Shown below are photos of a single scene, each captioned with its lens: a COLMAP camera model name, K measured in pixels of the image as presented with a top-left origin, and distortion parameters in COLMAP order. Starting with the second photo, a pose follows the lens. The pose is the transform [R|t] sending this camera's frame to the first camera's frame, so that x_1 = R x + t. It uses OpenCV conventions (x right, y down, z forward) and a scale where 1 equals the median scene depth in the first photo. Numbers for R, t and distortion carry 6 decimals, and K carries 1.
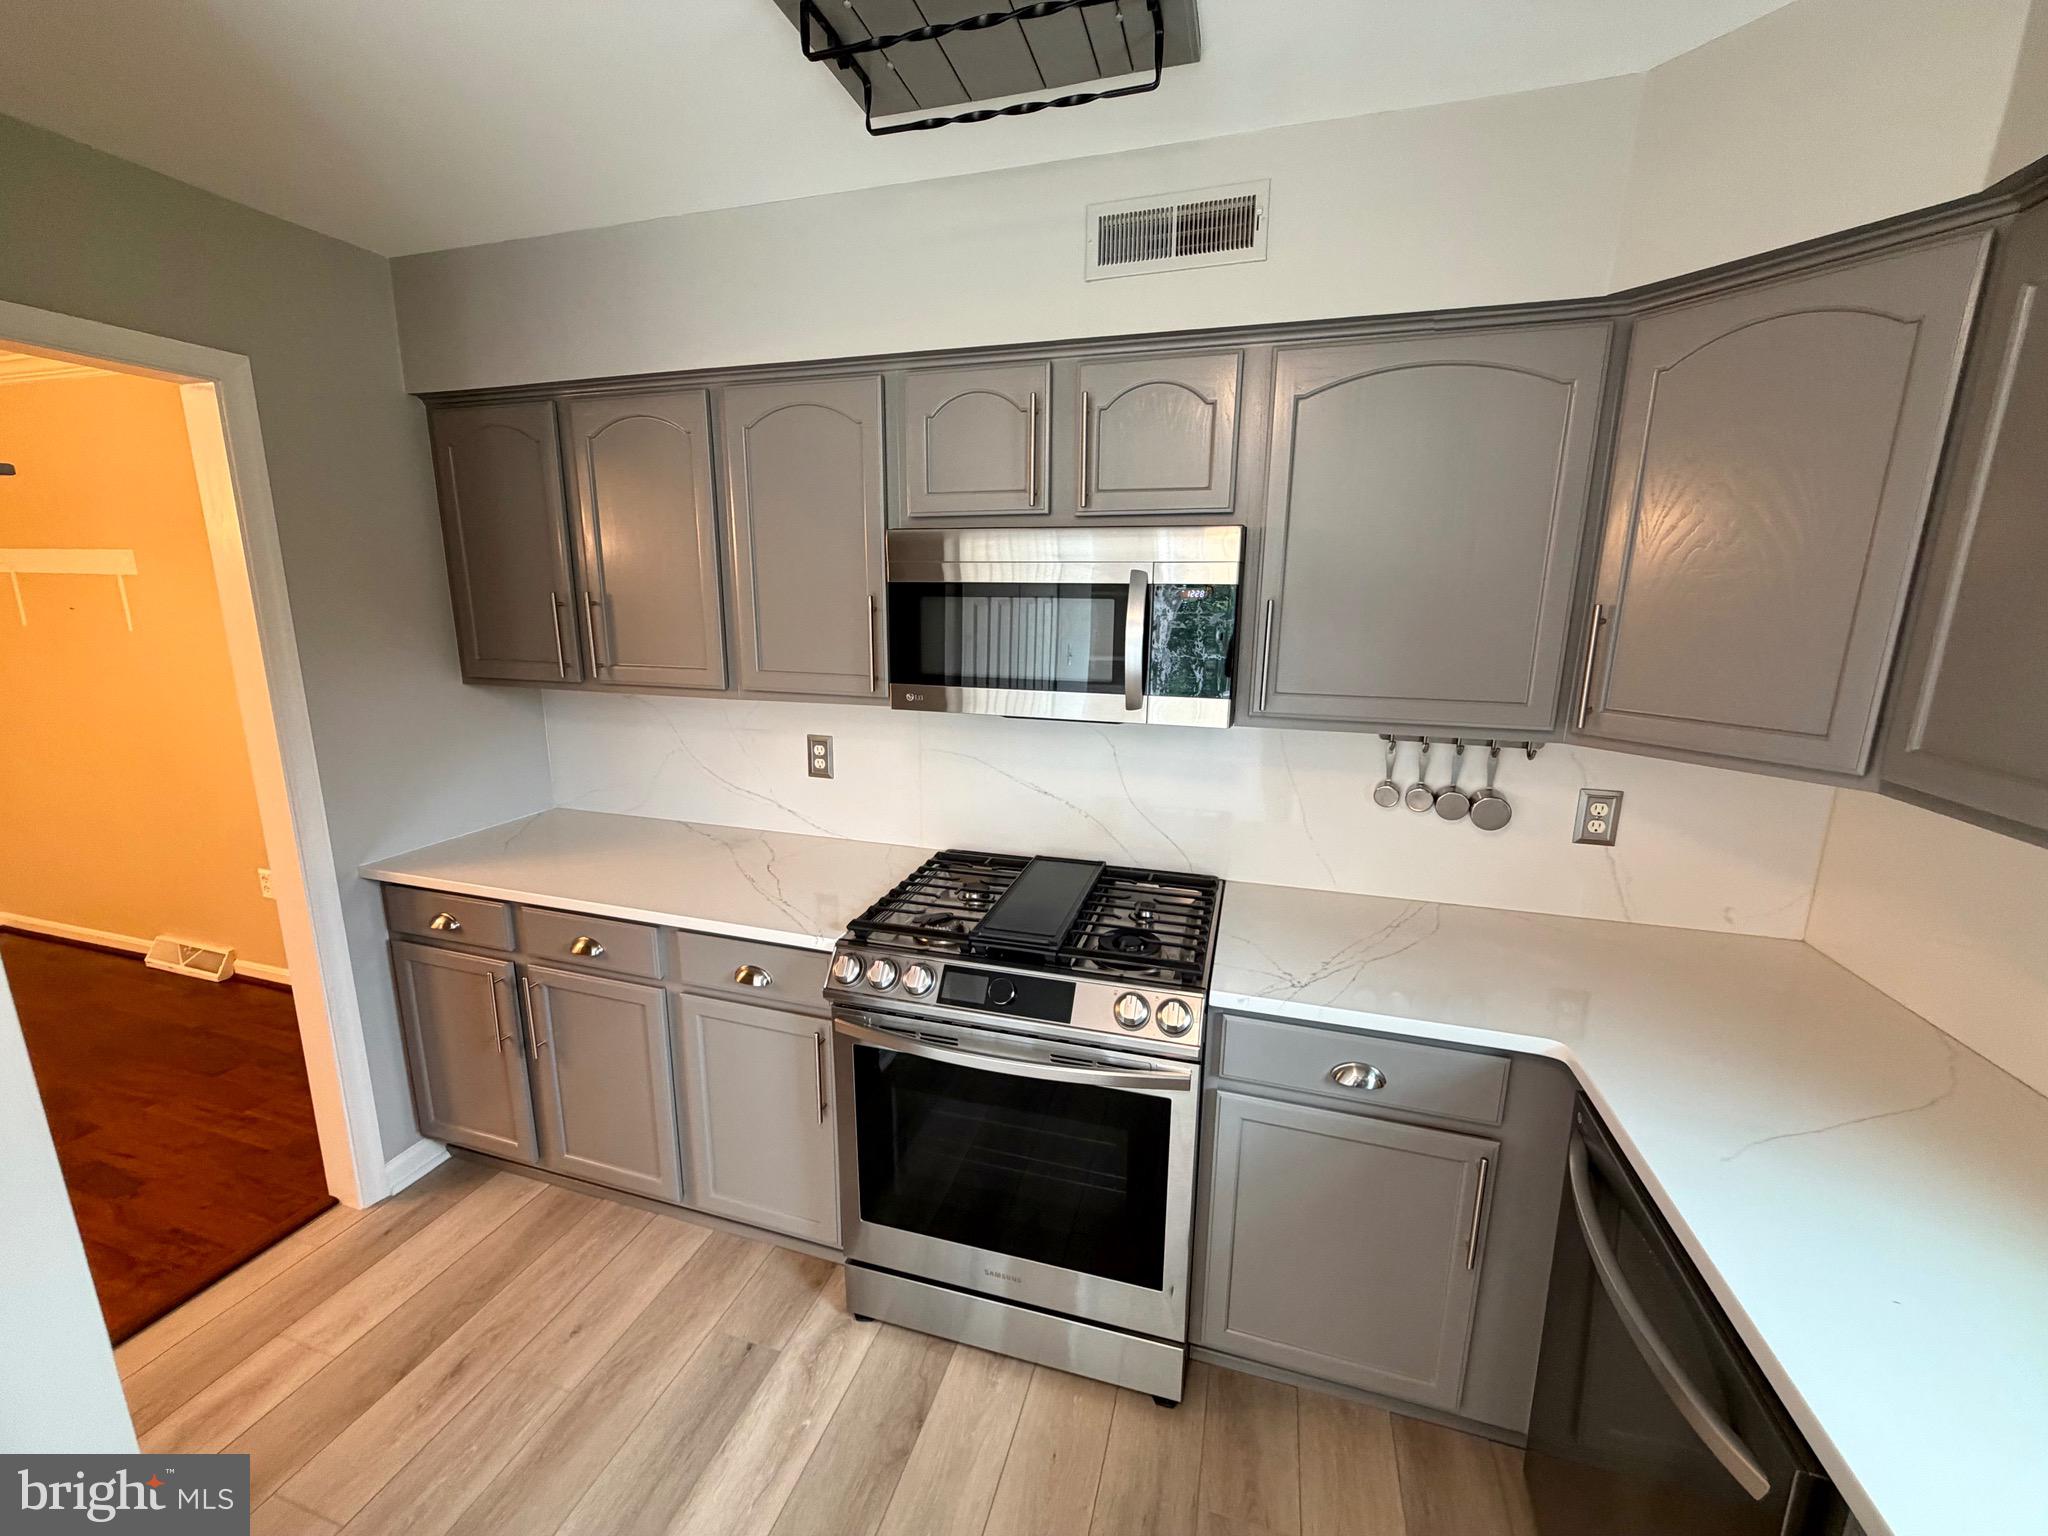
lens RADIAL K [[810.9, 0, 1012.1], [0, 810.9, 764.8], [0, 0, 1]] dist [-0.002709, -0.000281]
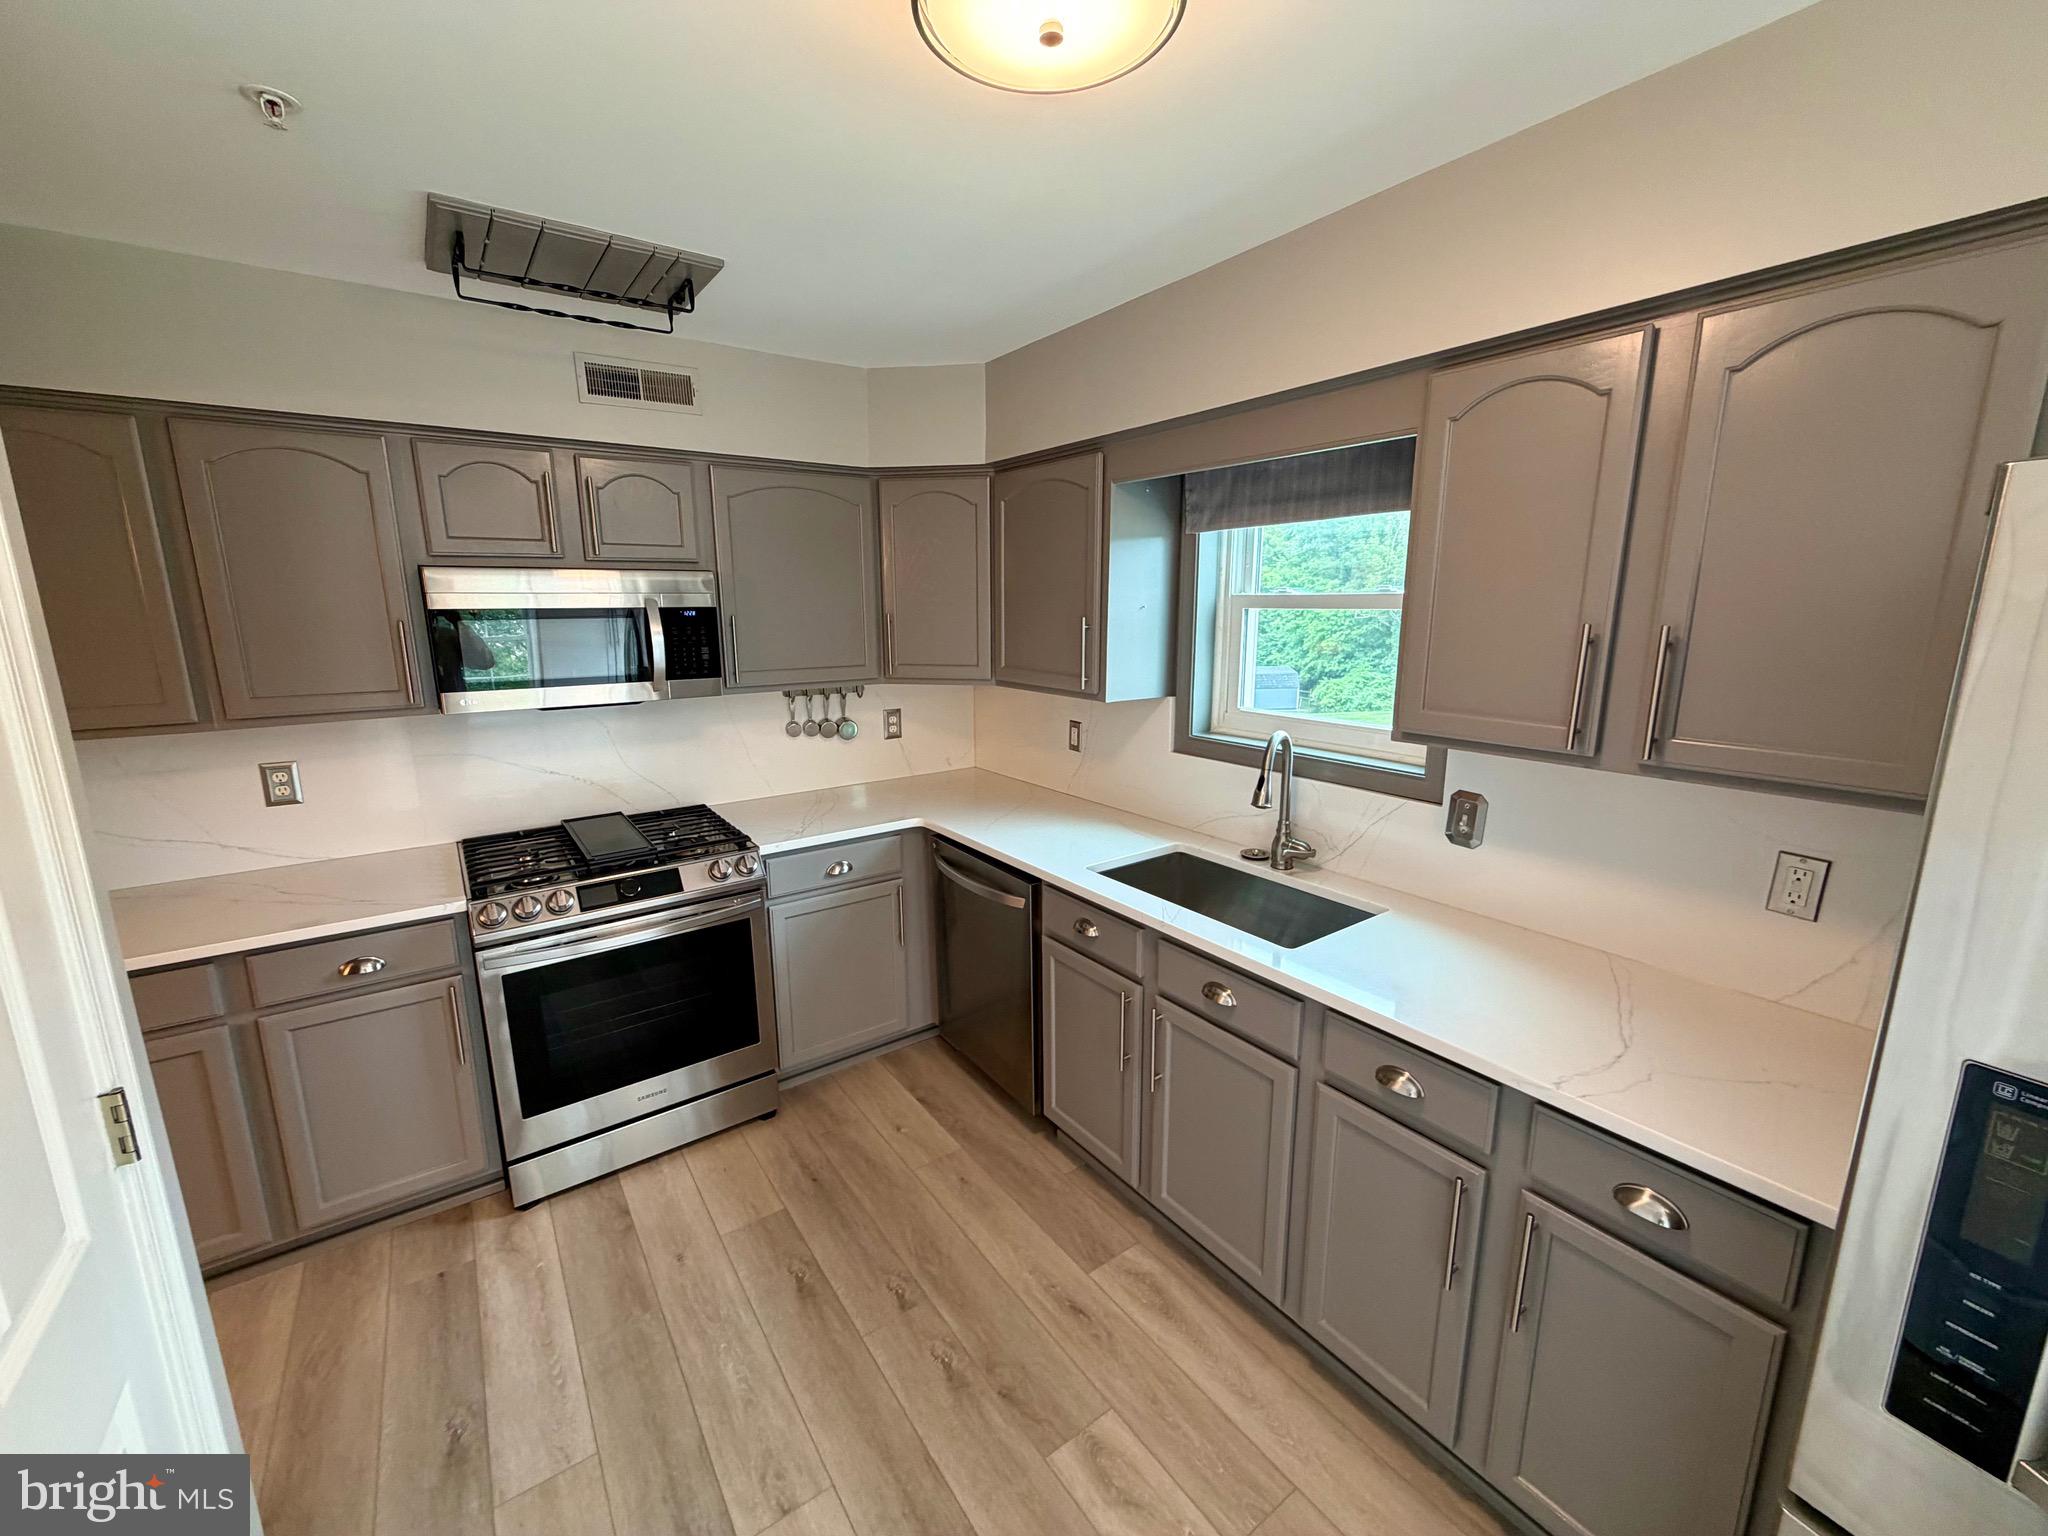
lens RADIAL K [[817.2, 0, 1017.8], [0, 817.2, 764.5], [0, 0, 1]] dist [0.000696, -0.000678]
pose [[0.611022, -0.171193, 0.772881, -0.621774], [0.173909, 0.981514, 0.079917, 0.058747], [-0.772274, 0.085580, 0.629499, -0.442925]]
